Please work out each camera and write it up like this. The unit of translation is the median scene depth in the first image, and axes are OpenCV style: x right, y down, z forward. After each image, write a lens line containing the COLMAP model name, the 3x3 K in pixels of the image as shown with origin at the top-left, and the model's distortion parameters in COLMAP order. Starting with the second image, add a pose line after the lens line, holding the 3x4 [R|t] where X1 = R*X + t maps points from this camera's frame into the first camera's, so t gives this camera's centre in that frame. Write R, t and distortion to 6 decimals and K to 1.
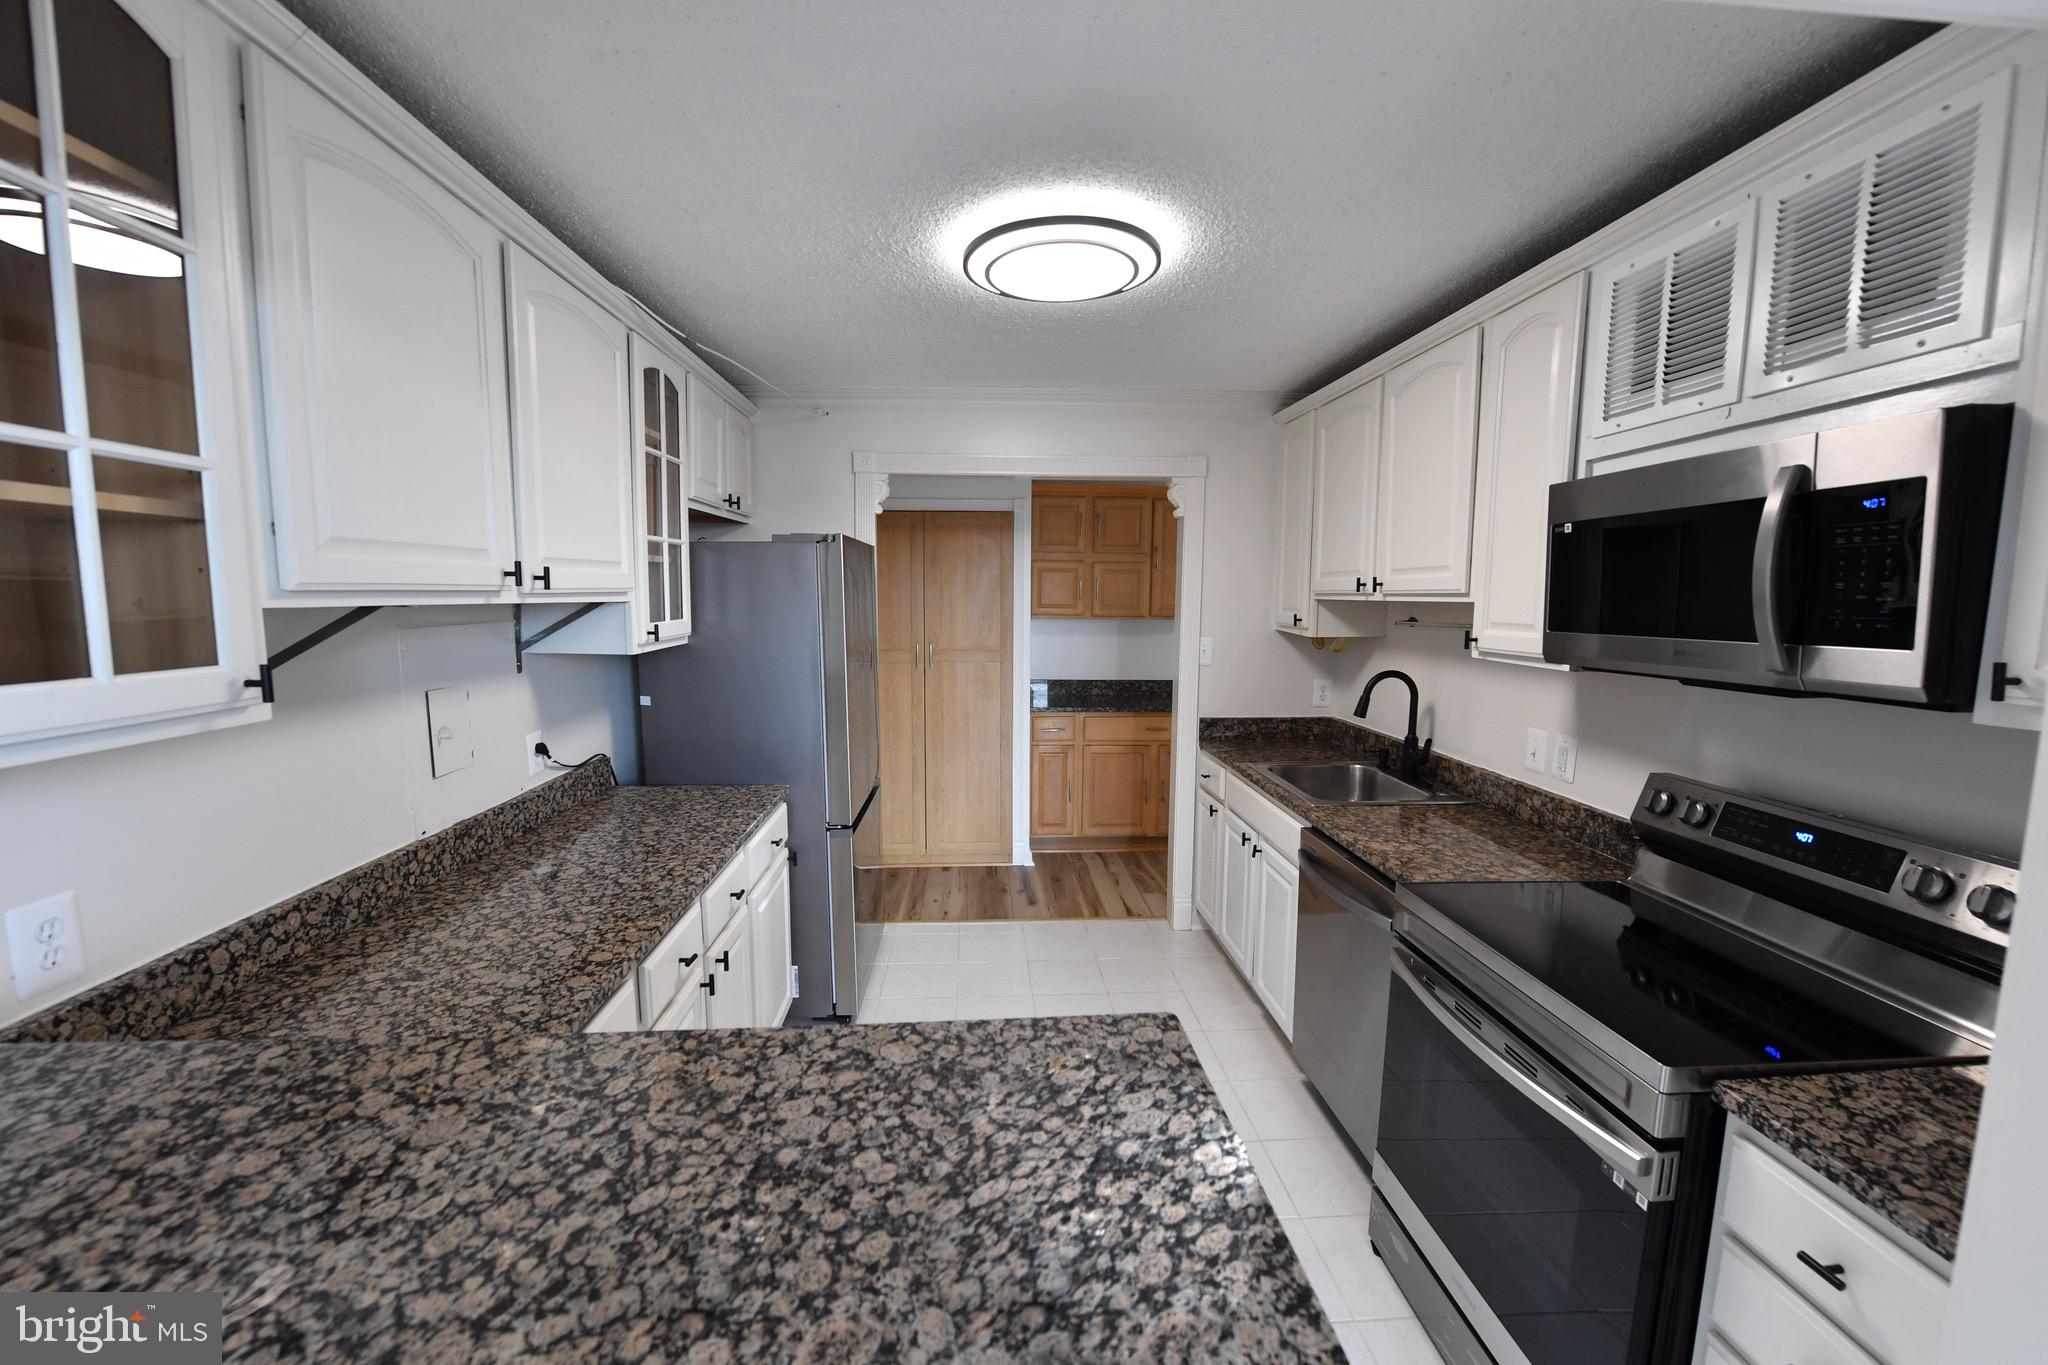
lens RADIAL K [[820.1, 0, 1018.9], [0, 820.1, 690.9], [0, 0, 1]] dist [-0.014627, -0.002805]
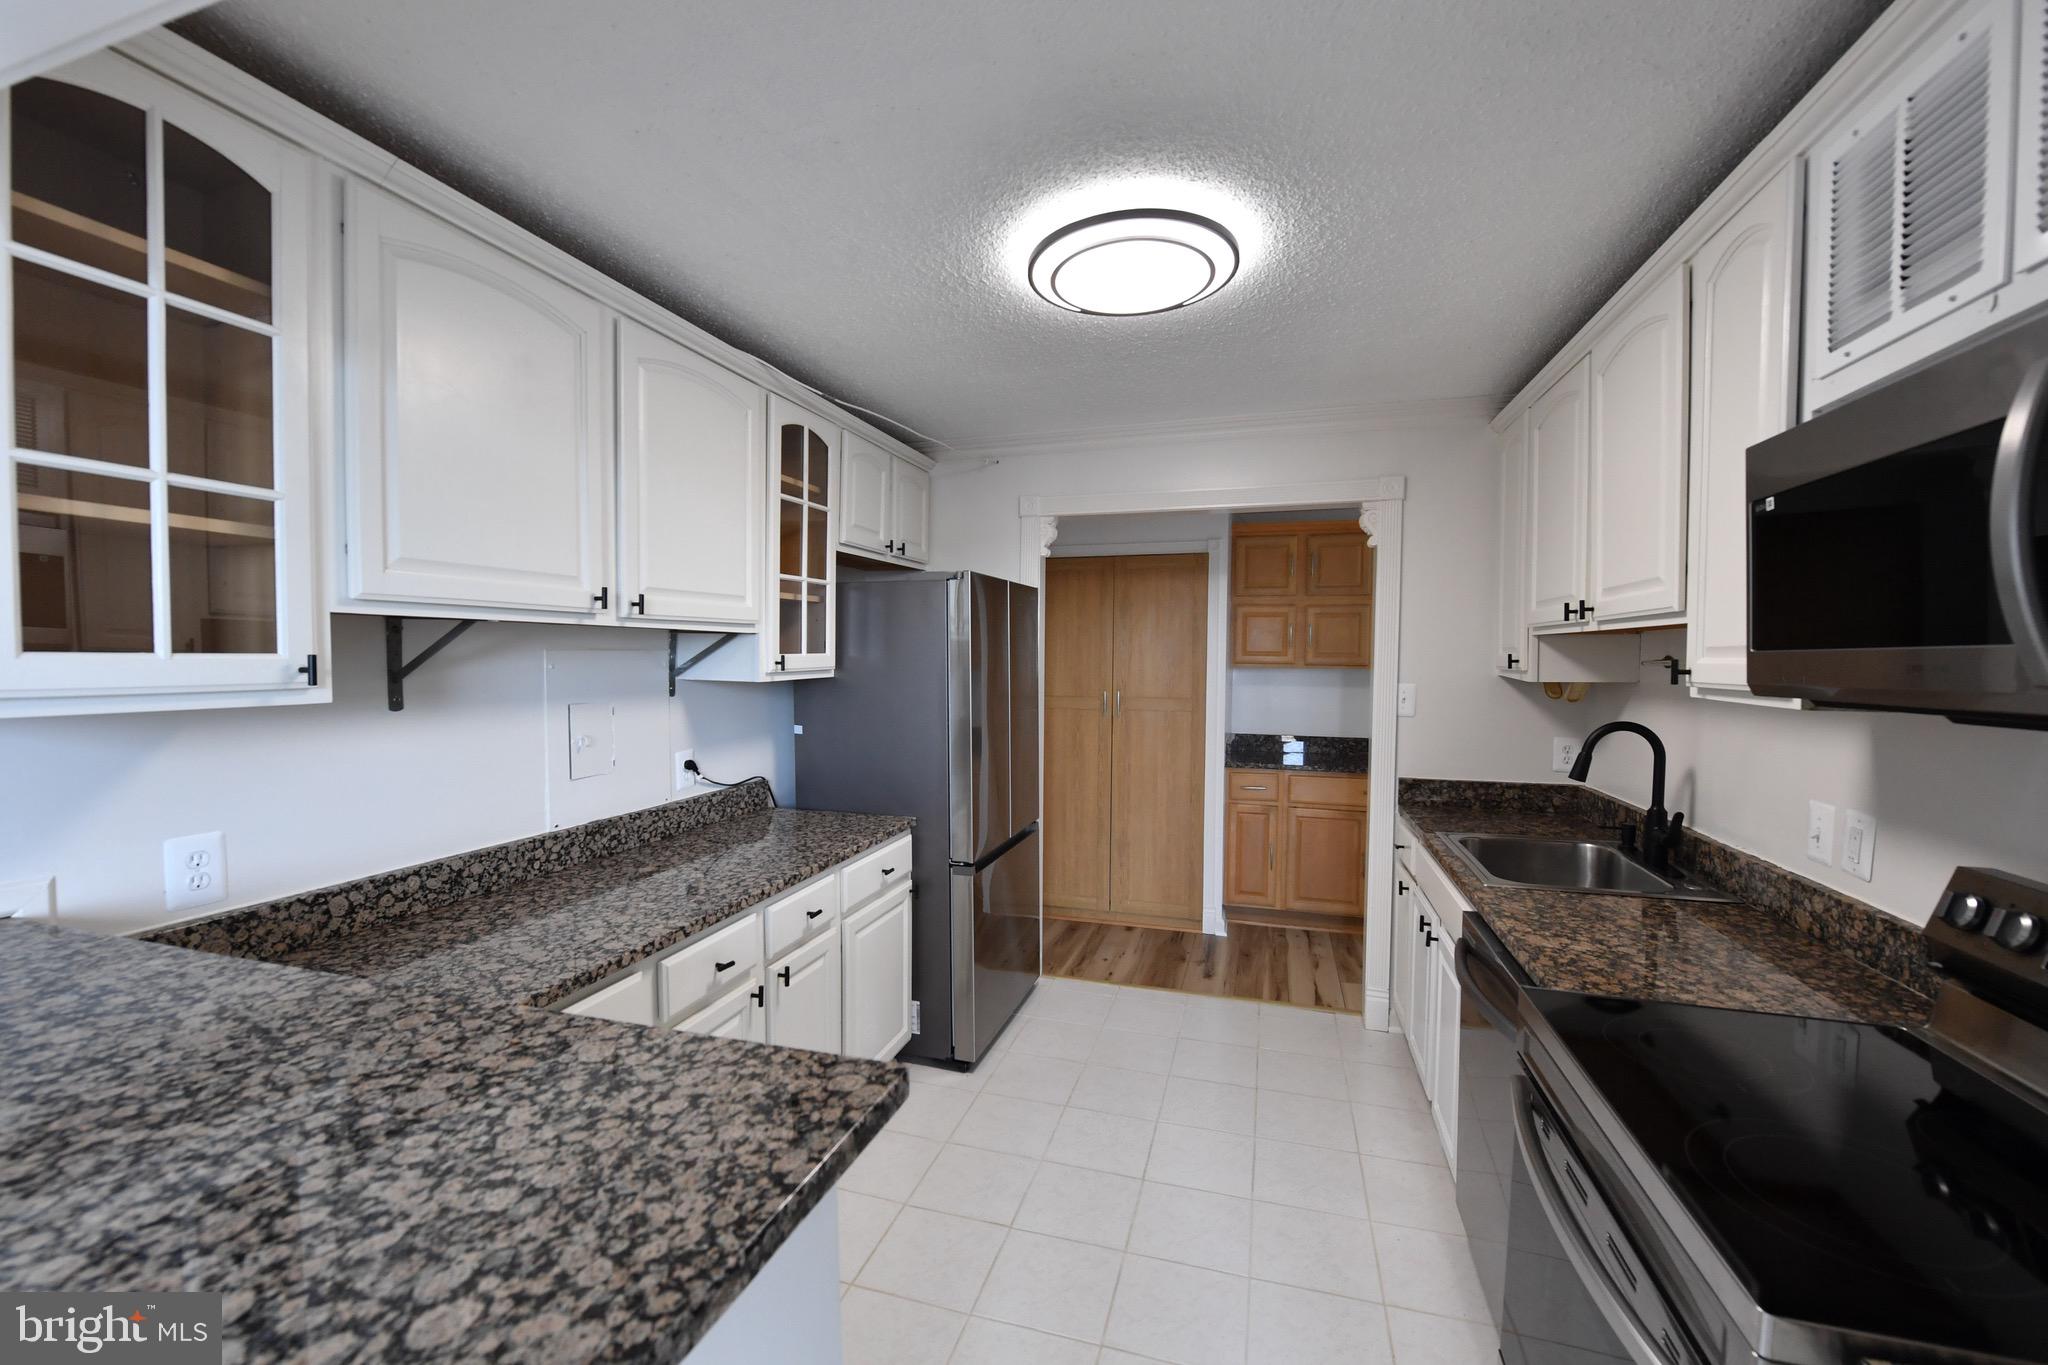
lens RADIAL K [[820.1, 0, 1018.9], [0, 820.1, 690.9], [0, 0, 1]] dist [-0.014627, -0.002805]
pose [[0.938320, 0.014740, -0.345454, 0.249056], [-0.041171, 0.996746, -0.069298, 0.031061], [0.343308, 0.079247, 0.935874, 0.105732]]
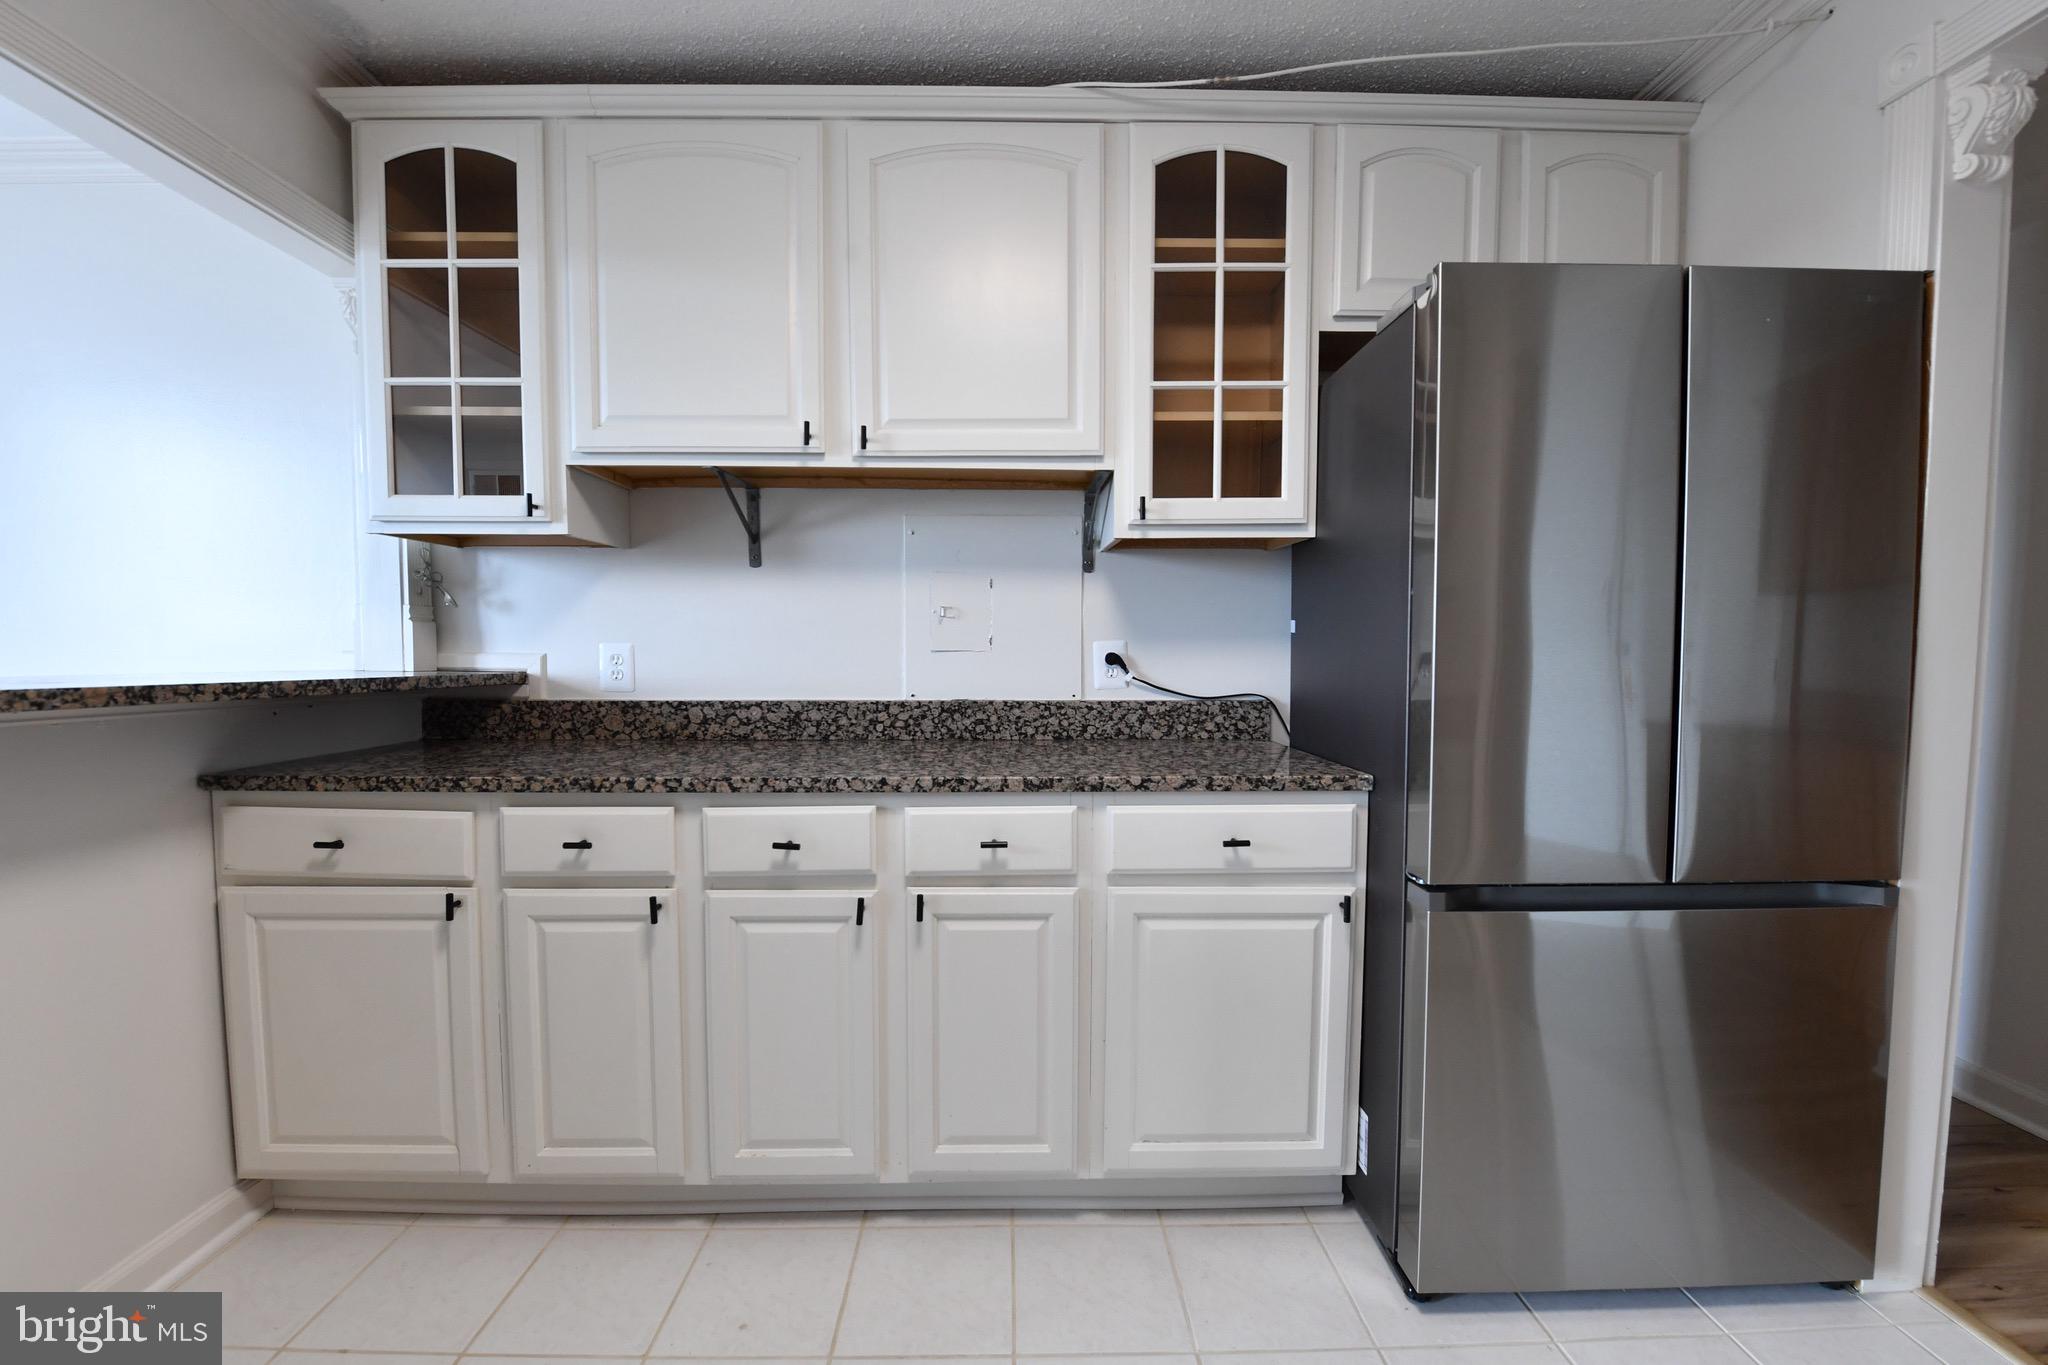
lens RADIAL K [[820.1, 0, 1018.9], [0, 820.1, 690.9], [0, 0, 1]] dist [-0.014627, -0.002805]
pose [[-0.038838, 0.049092, -0.998039, 0.358853], [-0.122397, 0.991038, 0.053511, 0.076640], [0.991721, 0.124236, -0.032481, 1.029867]]
